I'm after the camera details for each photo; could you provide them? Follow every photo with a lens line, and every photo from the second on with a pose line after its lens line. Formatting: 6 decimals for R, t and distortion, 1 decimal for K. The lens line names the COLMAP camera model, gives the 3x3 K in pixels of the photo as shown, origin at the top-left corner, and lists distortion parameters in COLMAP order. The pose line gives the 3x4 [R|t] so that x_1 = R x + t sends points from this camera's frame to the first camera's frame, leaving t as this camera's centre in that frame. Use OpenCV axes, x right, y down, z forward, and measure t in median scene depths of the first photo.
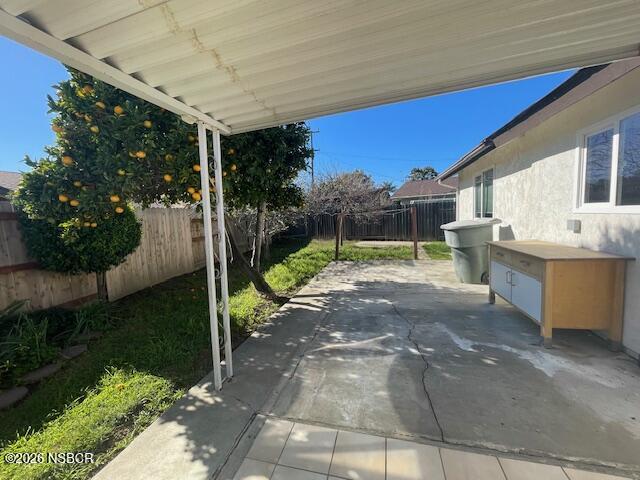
lens RADIAL K [[259.3, 0, 317.2], [0, 259.3, 237.3], [0, 0, 1]] dist [0.003409, 0.000231]
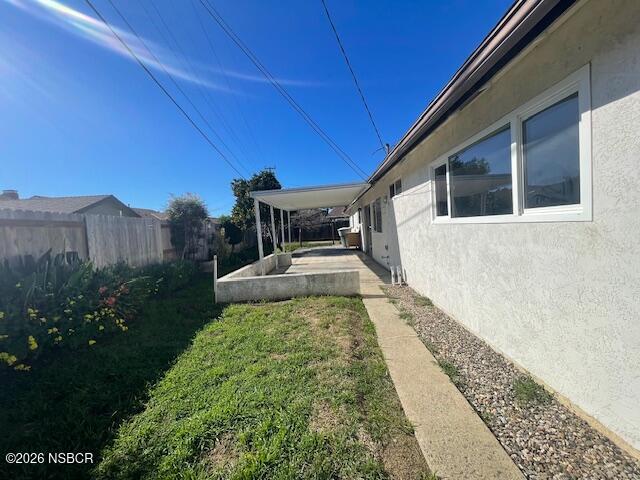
lens RADIAL K [[259.8, 0, 318.6], [0, 259.8, 237.9], [0, 0, 1]] dist [-0.000009, -0.000023]
pose [[0.975003, -0.019176, 0.221365, -0.502171], [0.030621, 0.998359, -0.048388, 0.231779], [-0.220074, 0.053957, 0.973990, -2.274921]]
